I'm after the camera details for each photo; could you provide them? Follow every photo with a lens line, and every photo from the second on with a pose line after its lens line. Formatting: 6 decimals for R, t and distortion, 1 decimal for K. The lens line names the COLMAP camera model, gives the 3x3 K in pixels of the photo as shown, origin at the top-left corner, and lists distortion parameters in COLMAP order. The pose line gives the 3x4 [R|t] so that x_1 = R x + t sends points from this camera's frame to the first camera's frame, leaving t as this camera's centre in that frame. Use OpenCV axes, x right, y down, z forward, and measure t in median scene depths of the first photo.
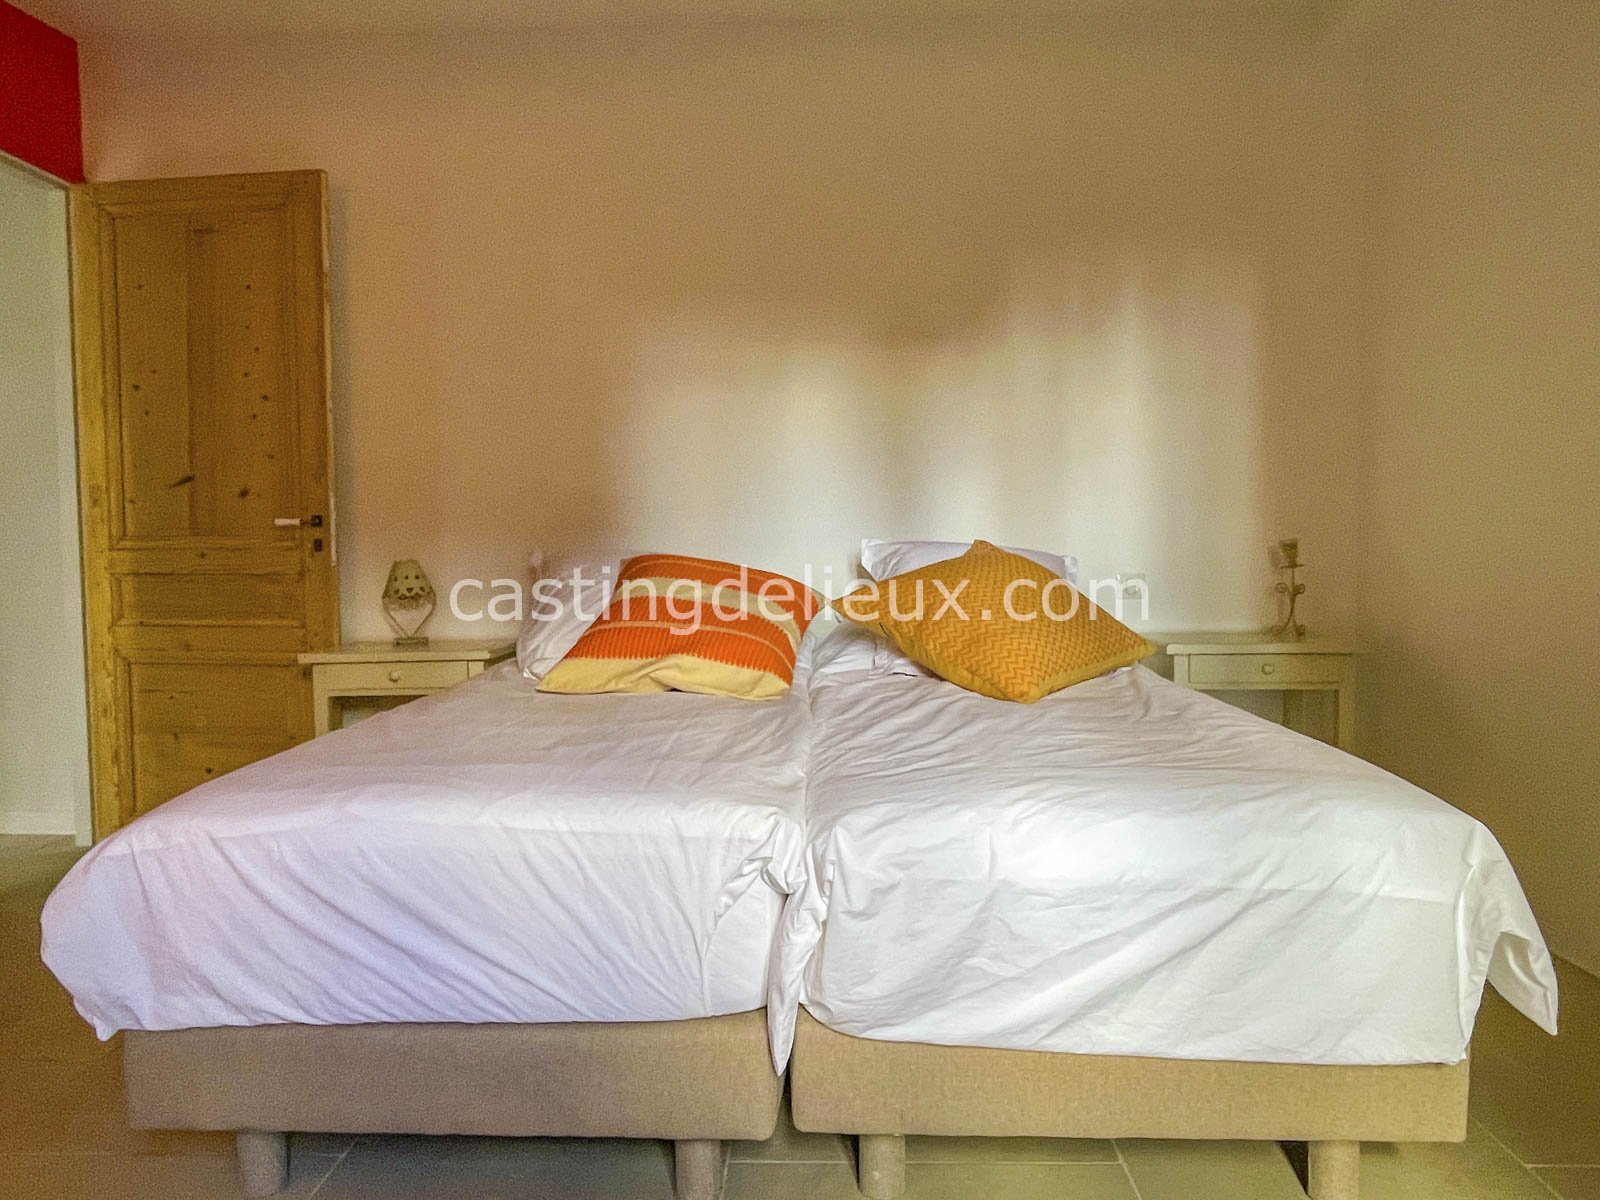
lens RADIAL K [[1037.0, 0, 799.7], [0, 1037.0, 601.7], [0, 0, 1]] dist [0.005091, -0.001871]
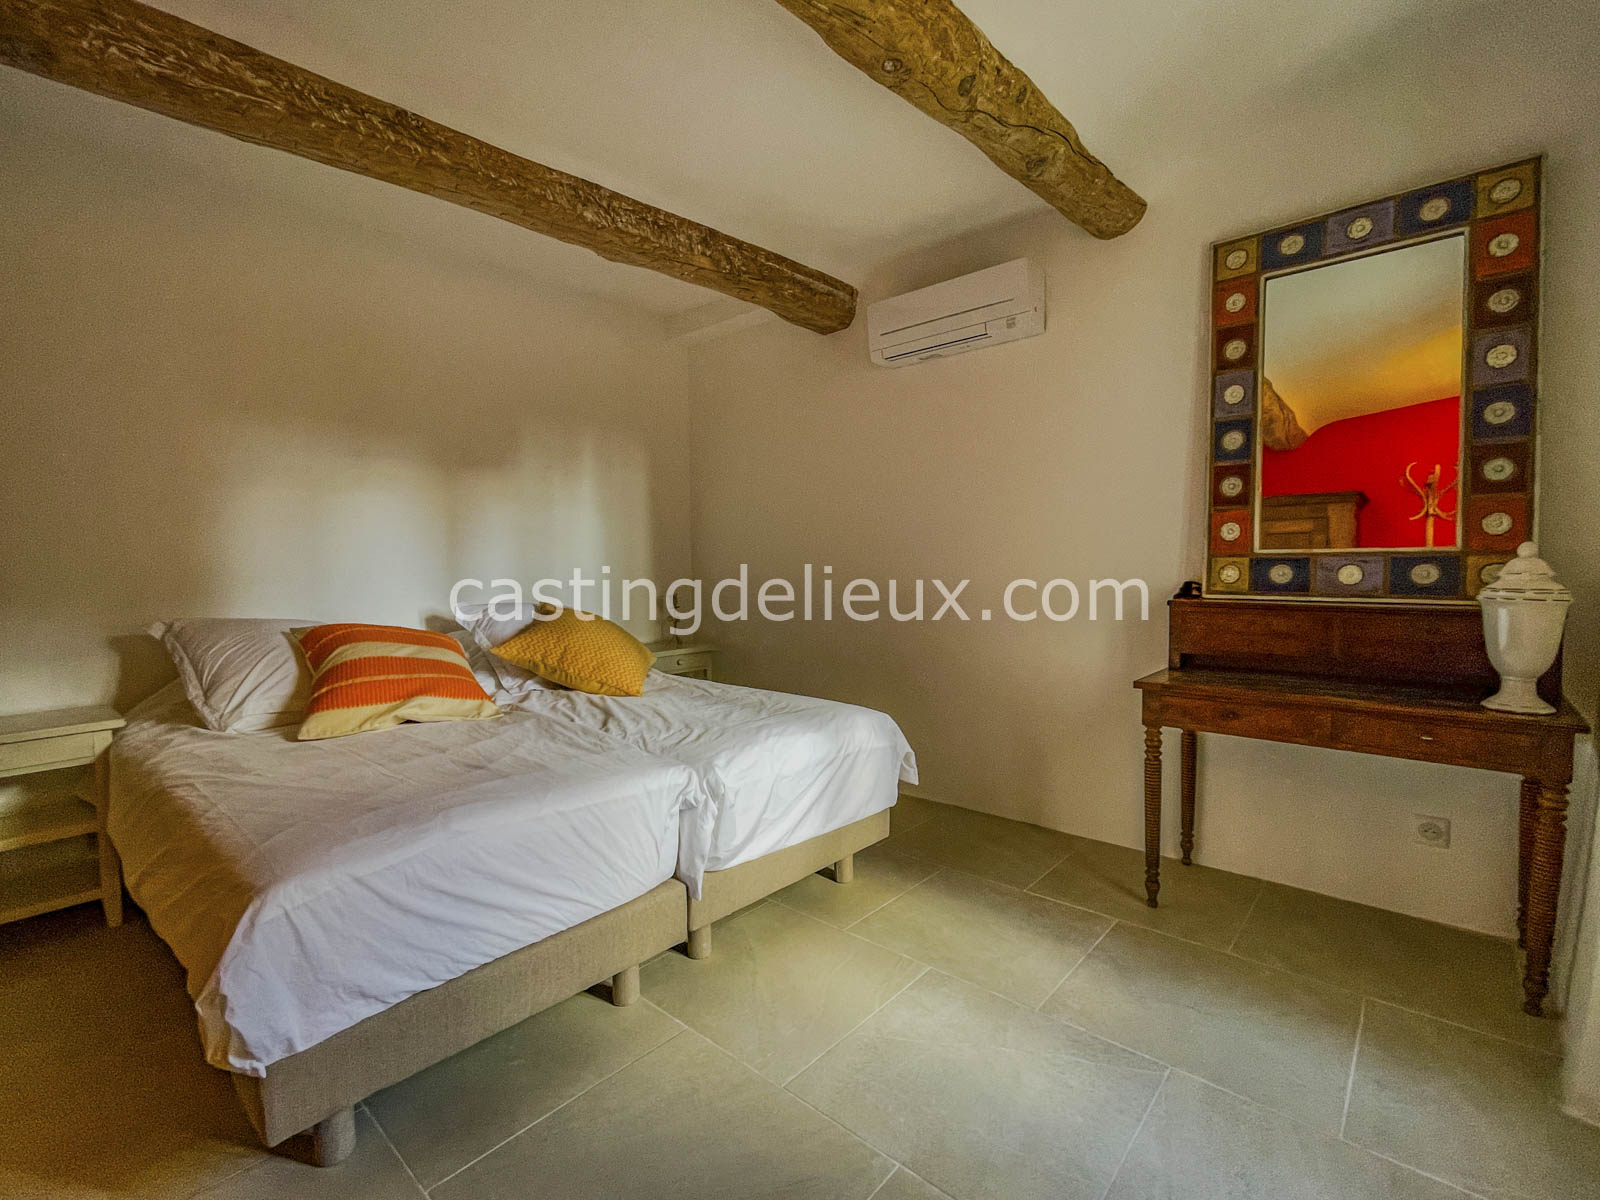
lens RADIAL K [[714.4, 0, 798.6], [0, 714.4, 596.7], [0, 0, 1]] dist [-0.003323, -0.000146]
pose [[0.645784, -0.031932, 0.762852, -0.880221], [0.047820, 0.998855, 0.001330, -0.102724], [-0.762021, 0.035621, 0.646572, -0.019980]]
